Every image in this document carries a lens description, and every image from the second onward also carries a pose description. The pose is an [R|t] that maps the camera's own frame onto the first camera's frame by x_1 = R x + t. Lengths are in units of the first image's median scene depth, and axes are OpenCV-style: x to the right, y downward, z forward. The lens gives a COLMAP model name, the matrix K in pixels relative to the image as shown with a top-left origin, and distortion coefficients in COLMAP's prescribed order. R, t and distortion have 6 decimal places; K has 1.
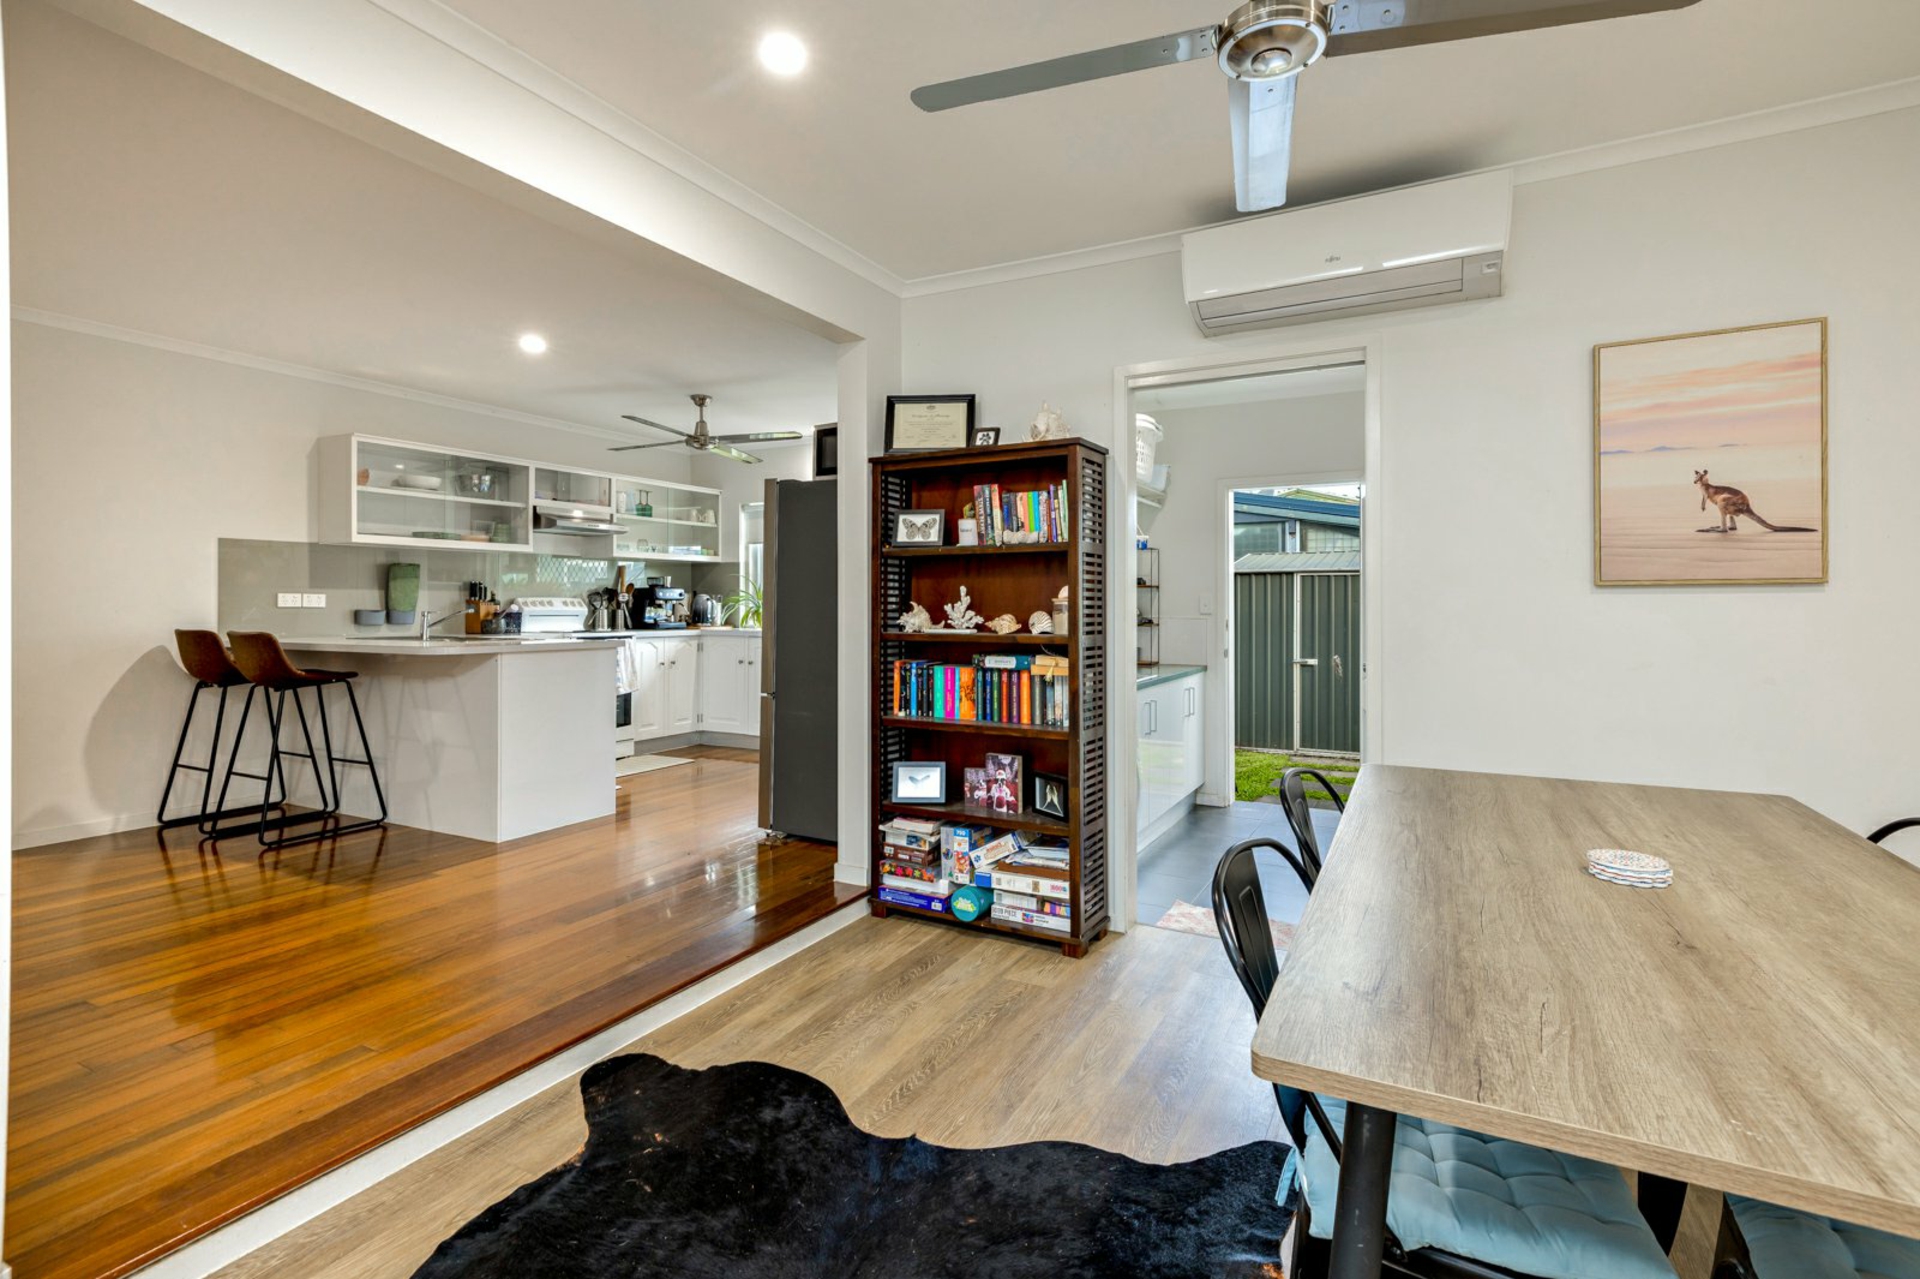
lens RADIAL K [[890.1, 0, 964.9], [0, 890.1, 602.6], [0, 0, 1]] dist [0.020178, -0.000011]
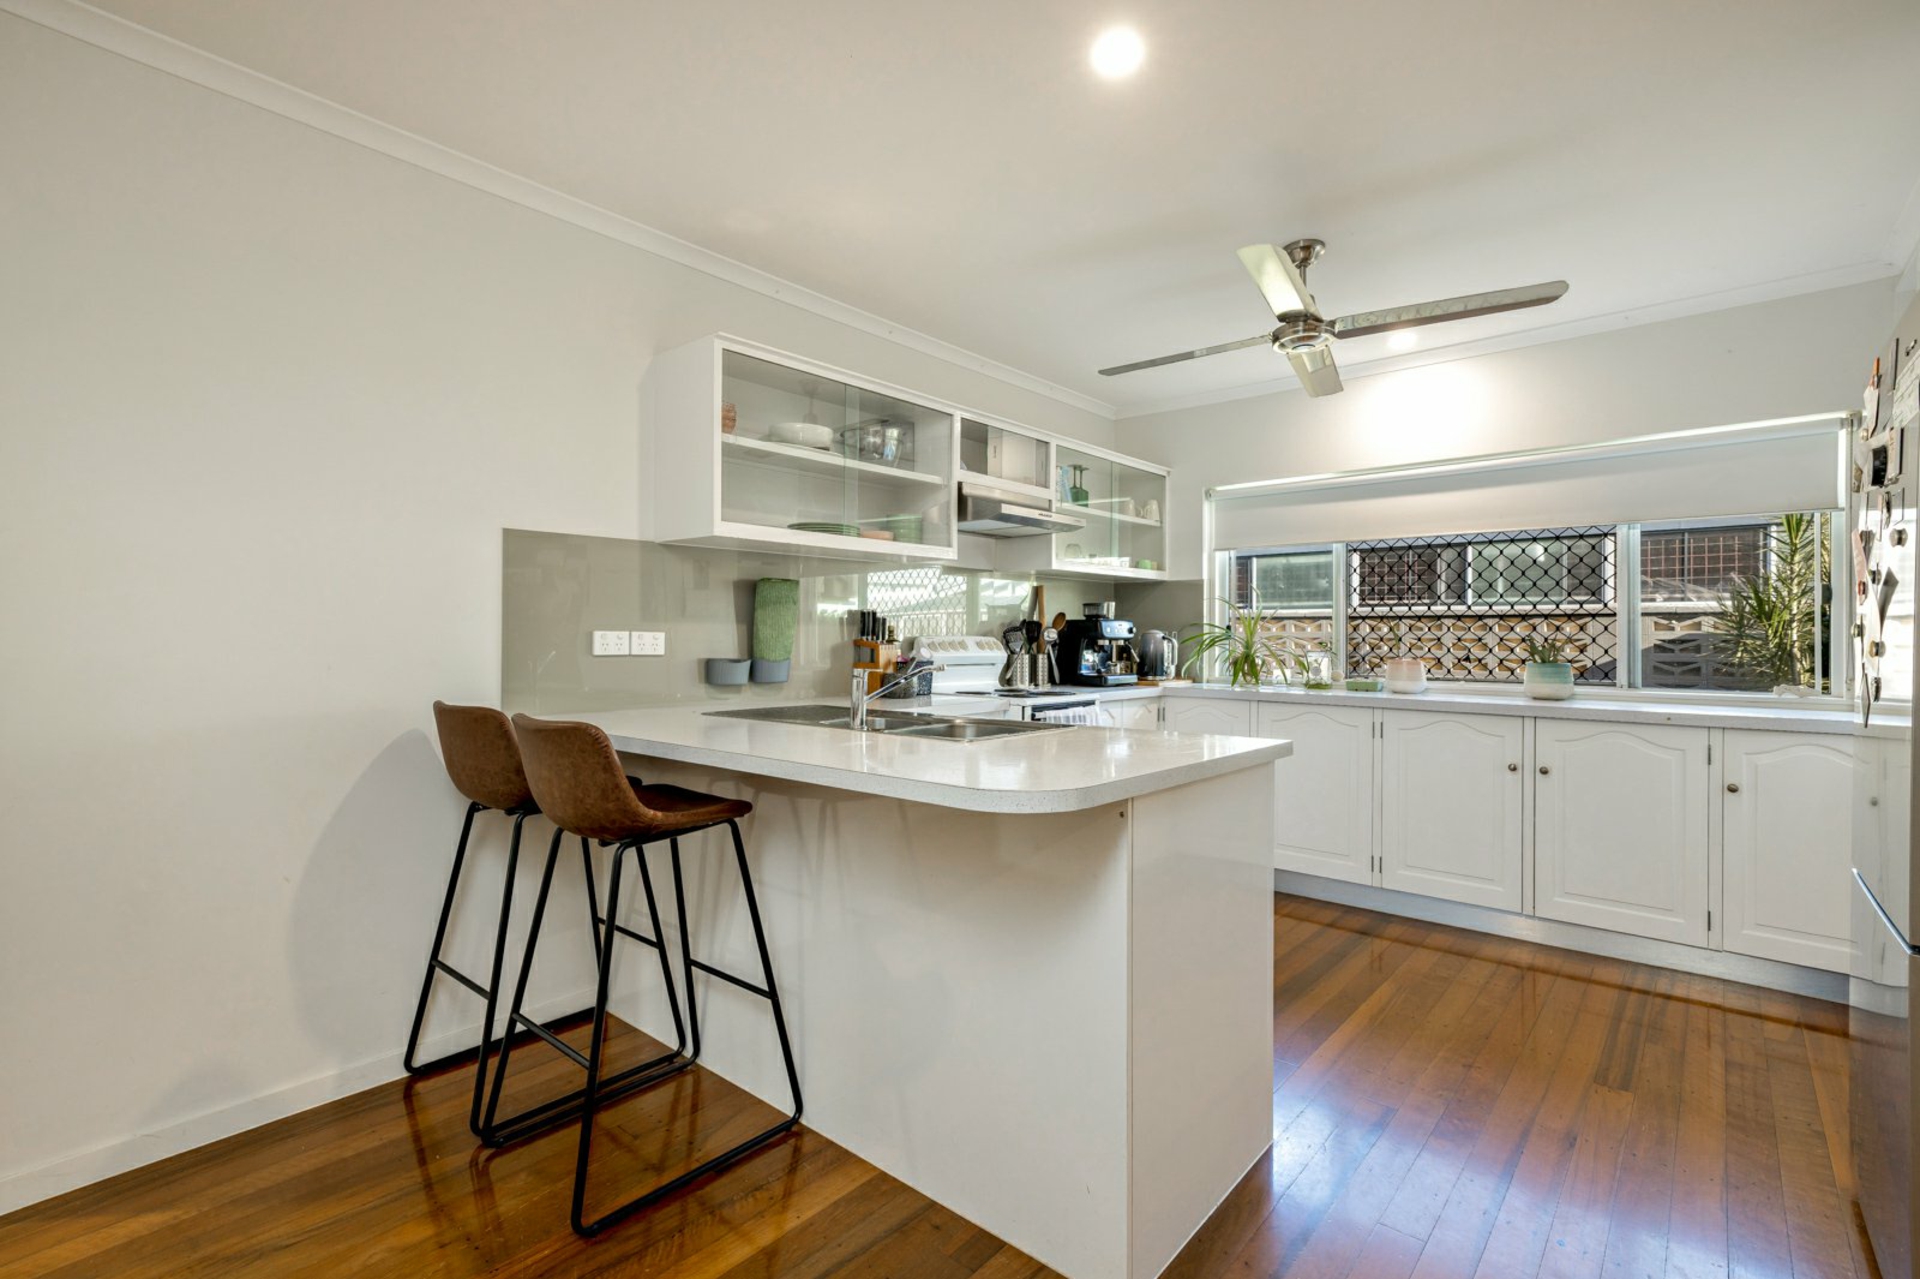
lens RADIAL K [[879.0, 0, 960.0], [0, 879.0, 639.5], [0, 0, 1]] dist [0.000457, 0.000113]
pose [[0.974952, 0.005571, -0.222343, -0.375422], [-0.003760, 0.999956, 0.008568, -0.009537], [0.222381, -0.007518, 0.974931, 0.462684]]
